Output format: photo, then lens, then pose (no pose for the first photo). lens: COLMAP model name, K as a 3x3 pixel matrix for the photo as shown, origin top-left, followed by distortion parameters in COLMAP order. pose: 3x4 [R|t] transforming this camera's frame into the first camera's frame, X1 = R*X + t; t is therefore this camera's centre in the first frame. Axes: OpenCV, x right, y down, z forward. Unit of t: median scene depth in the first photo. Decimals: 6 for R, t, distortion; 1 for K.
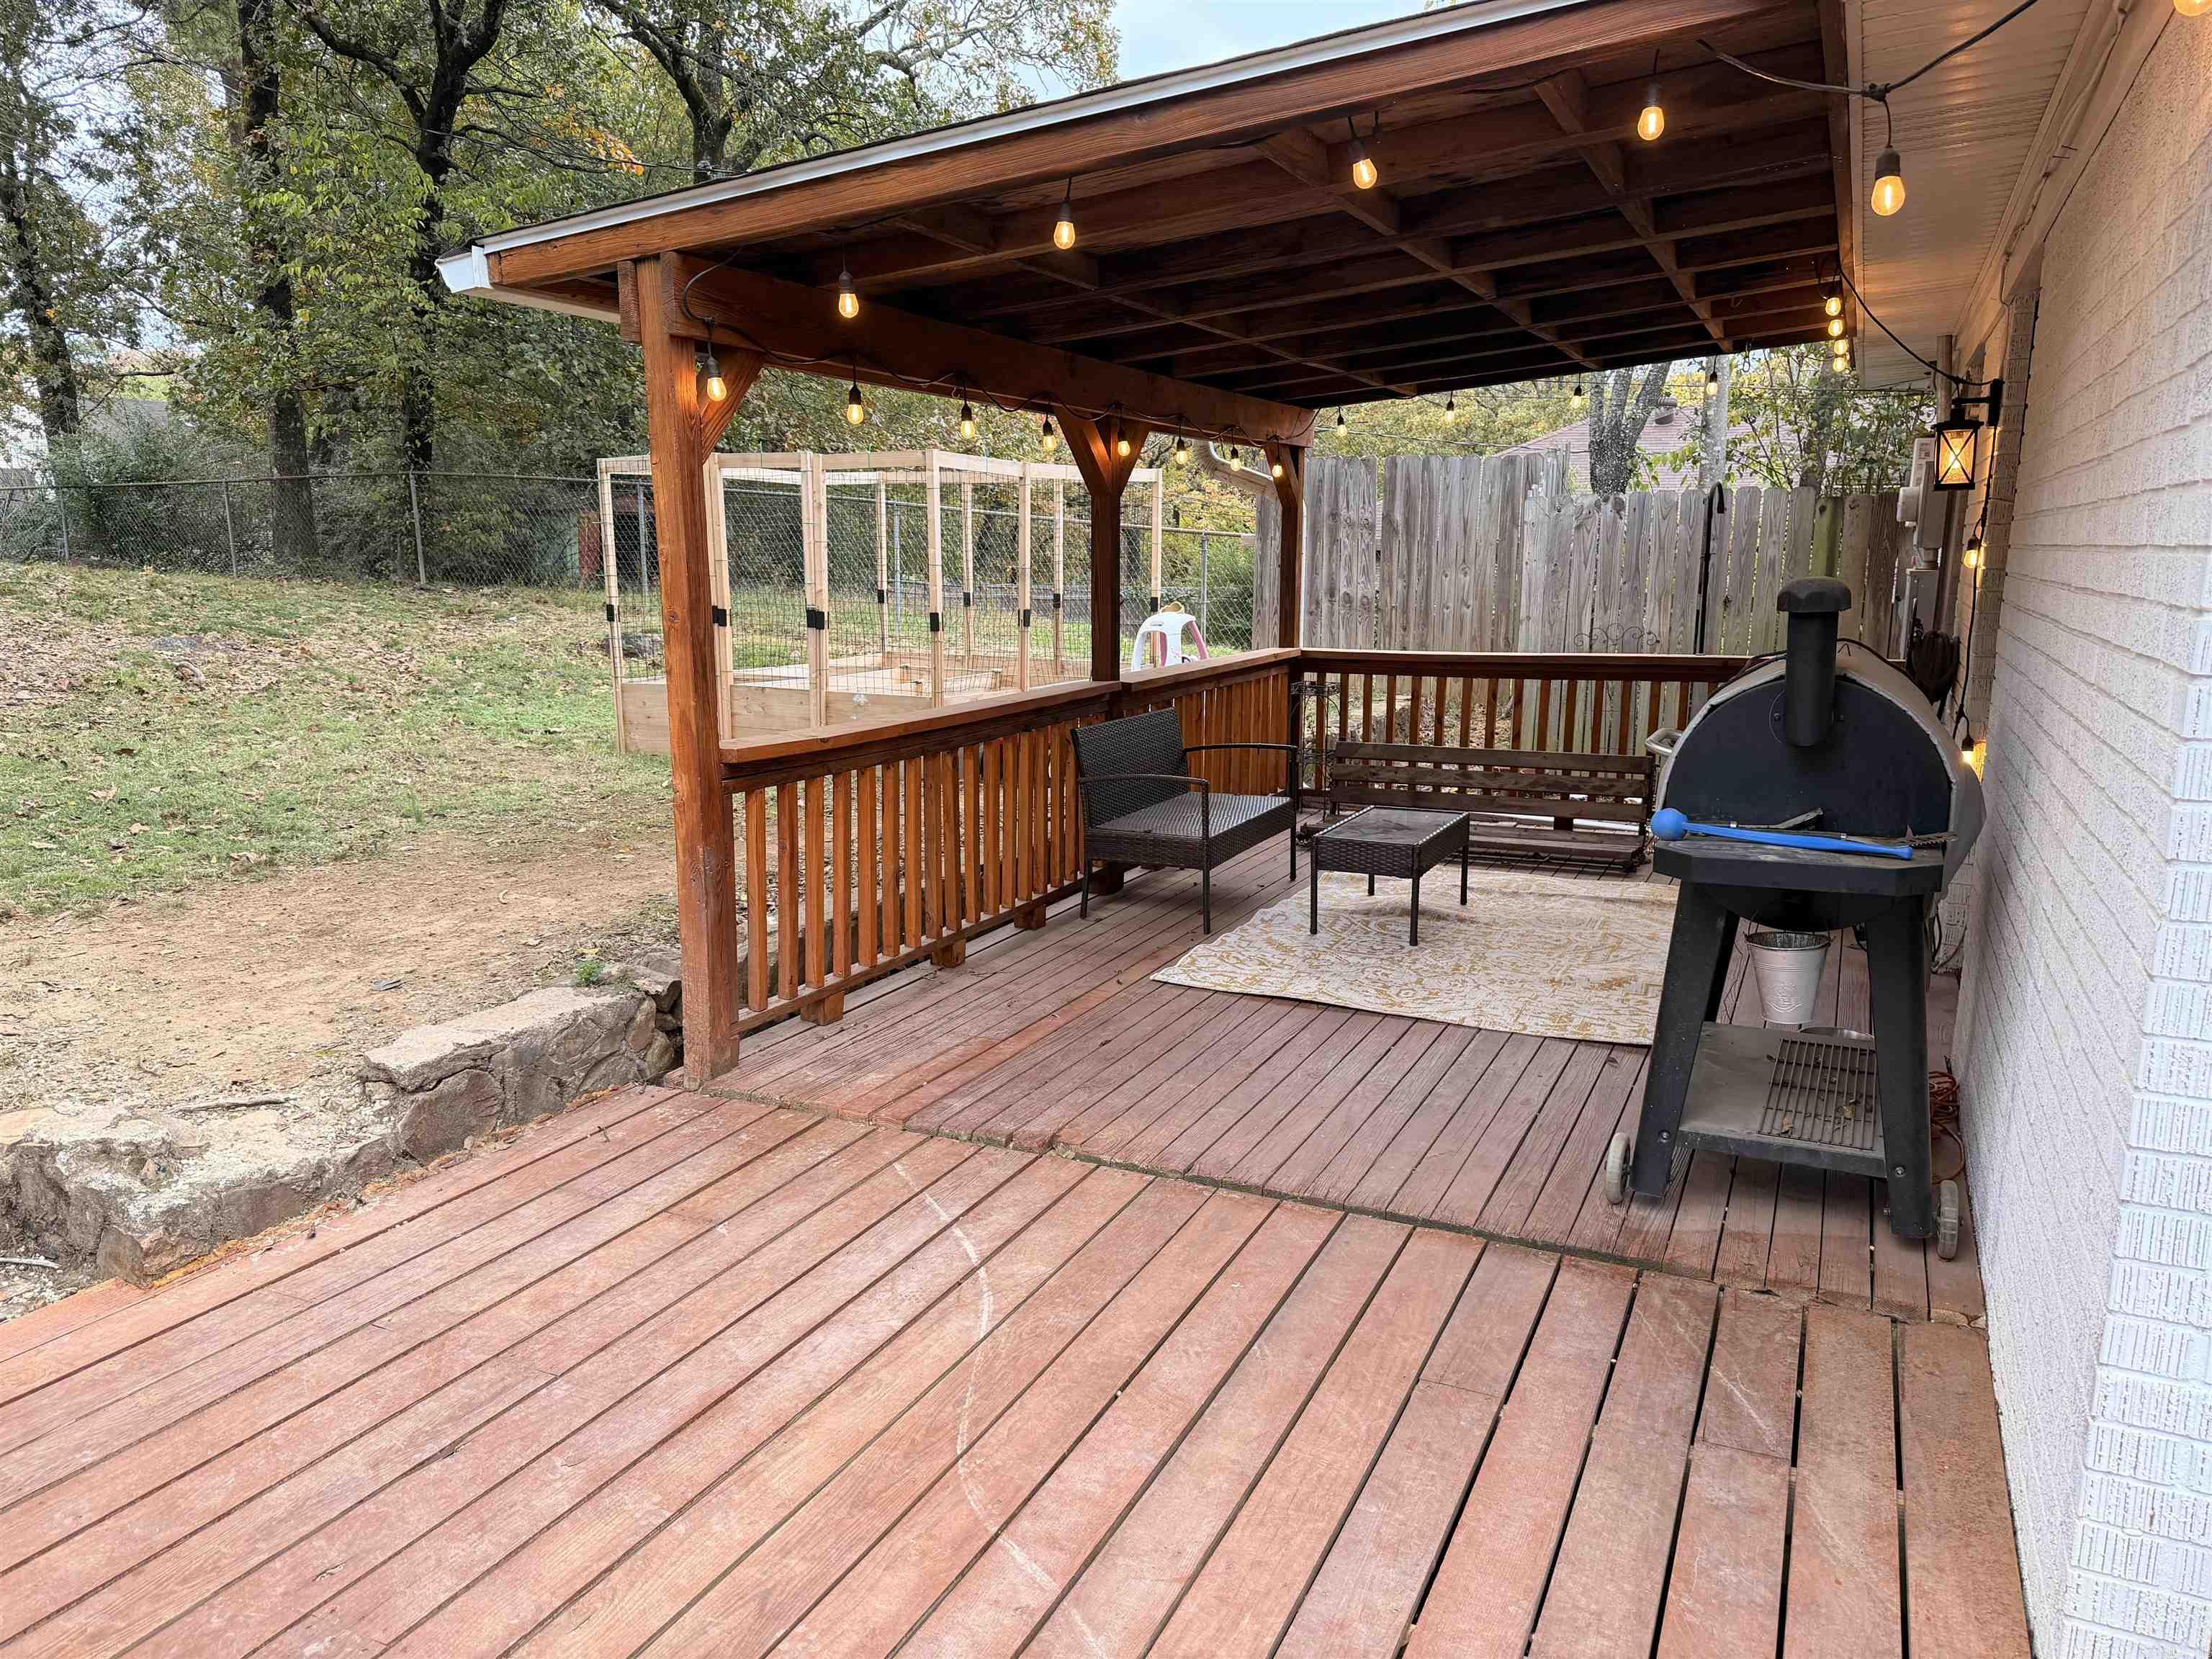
lens RADIAL K [[1537.6, 0, 1106.0], [0, 1537.6, 829.5], [0, 0, 1]] dist [0.000136, -0.003689]
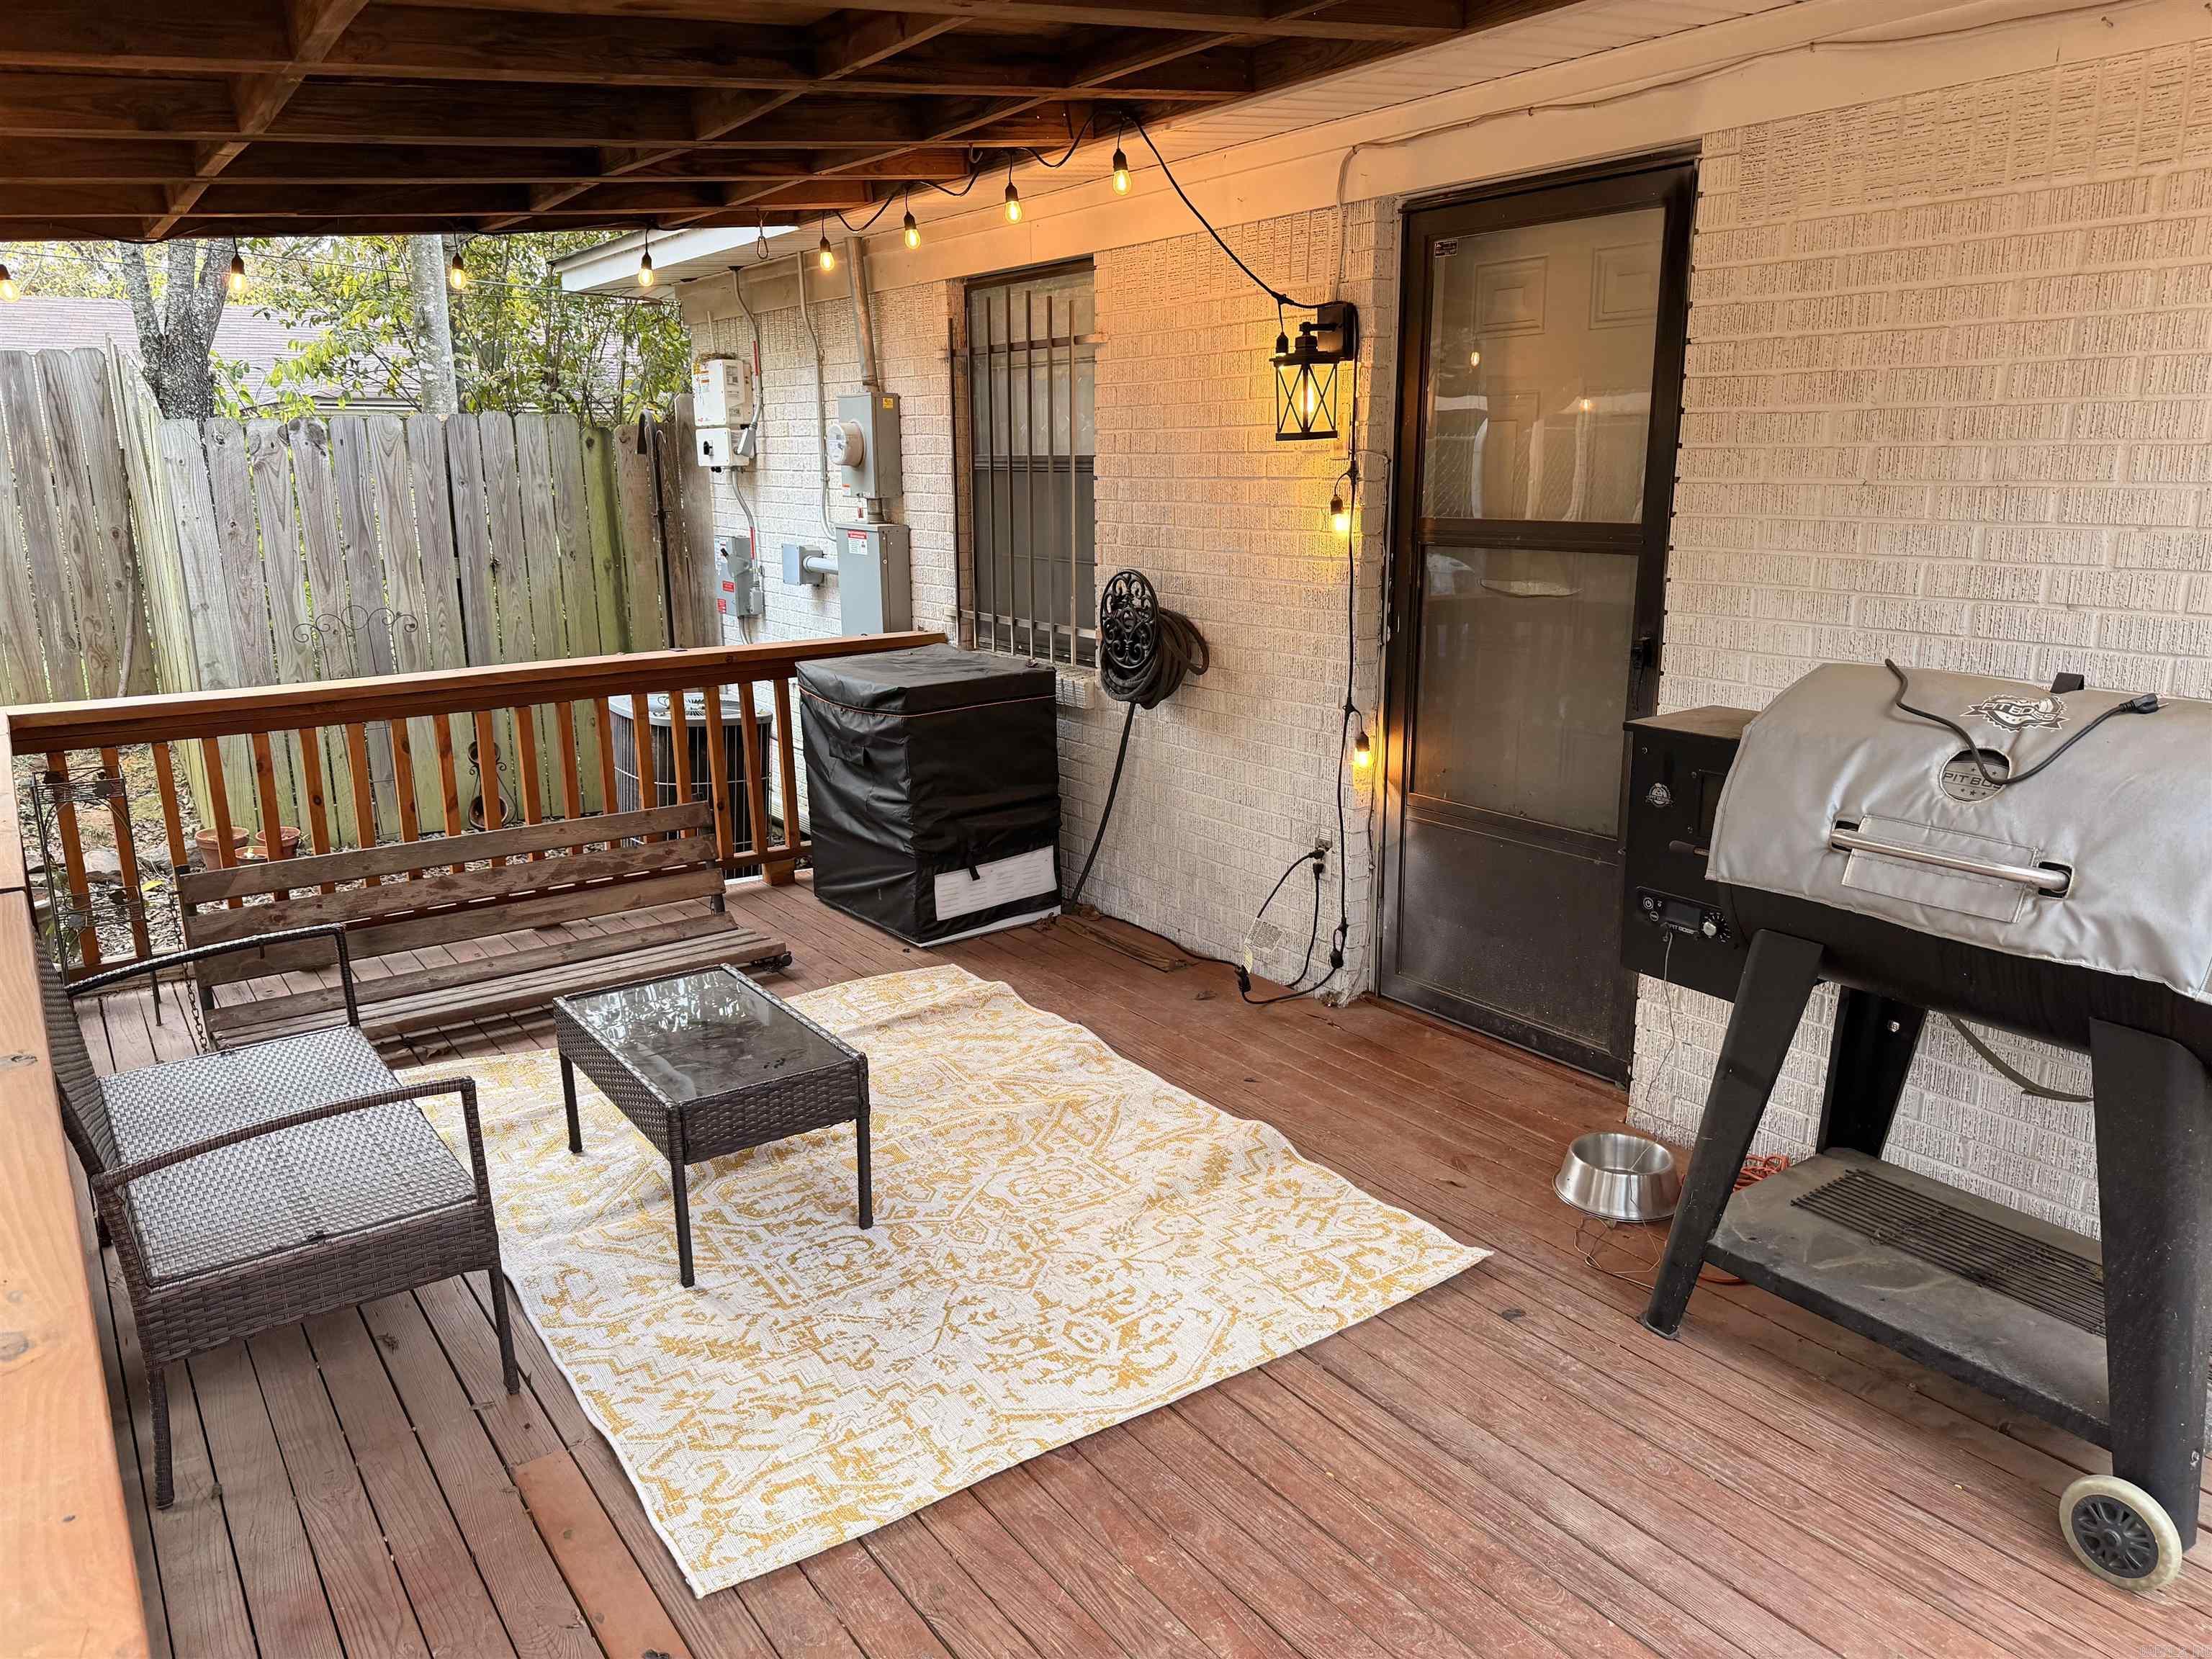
lens RADIAL K [[1537.6, 0, 1106.0], [0, 1537.6, 829.5], [0, 0, 1]] dist [0.000136, -0.003689]
pose [[0.477047, -0.211746, 0.852989, -0.124490], [0.166768, 0.974719, 0.148697, -0.081177], [-0.862911, 0.071316, 0.500299, 0.358745]]
